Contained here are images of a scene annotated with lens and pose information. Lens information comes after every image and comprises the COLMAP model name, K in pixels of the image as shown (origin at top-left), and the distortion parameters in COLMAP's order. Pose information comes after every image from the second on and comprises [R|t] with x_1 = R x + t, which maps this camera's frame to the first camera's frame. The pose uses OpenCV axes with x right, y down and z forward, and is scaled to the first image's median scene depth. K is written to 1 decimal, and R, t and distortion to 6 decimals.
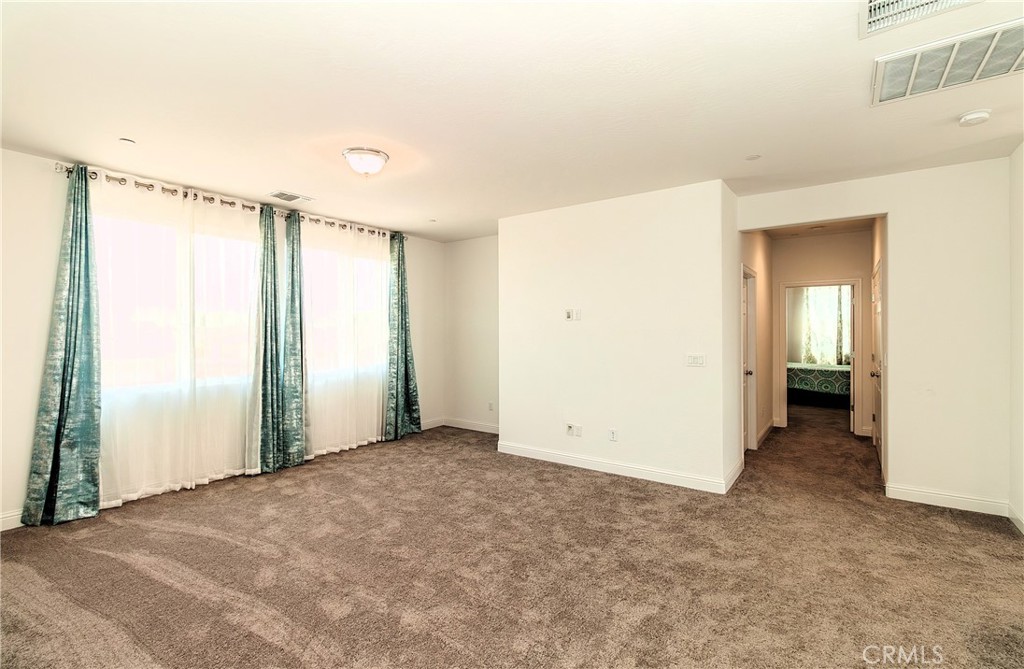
lens RADIAL K [[466.8, 0, 510.9], [0, 466.8, 330.7], [0, 0, 1]] dist [0.005467, 0.001295]
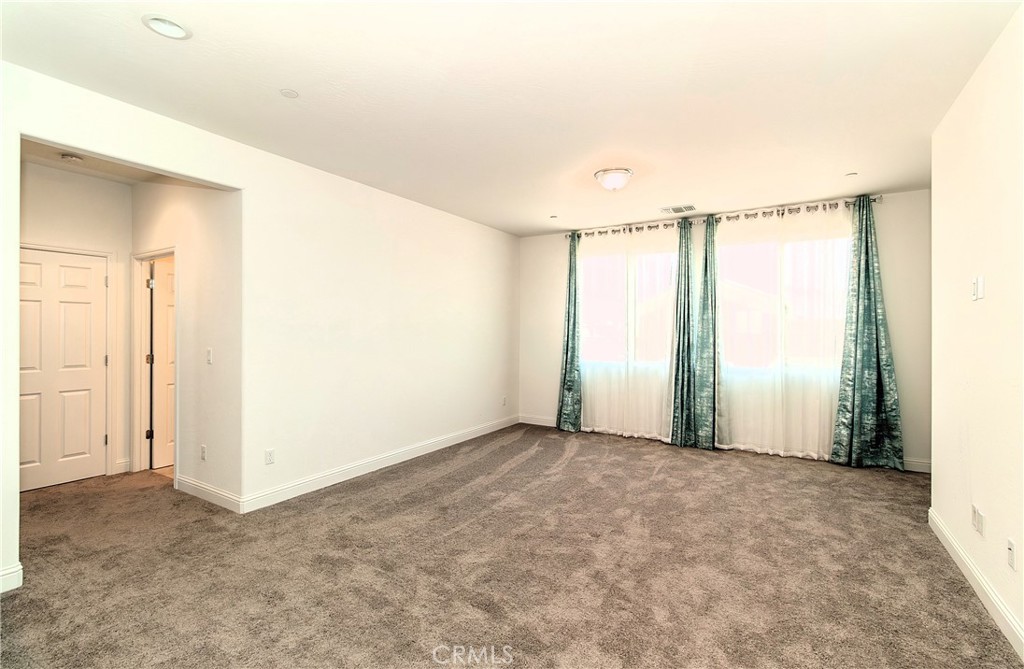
lens RADIAL K [[466.8, 0, 511.4], [0, 466.8, 334.1], [0, 0, 1]] dist [0.005467, 0.001295]
pose [[0.075325, 0.009931, -0.997110, 0.592196], [-0.004710, 0.999943, 0.009603, 0.011249], [0.997148, 0.003973, 0.075367, 0.461603]]
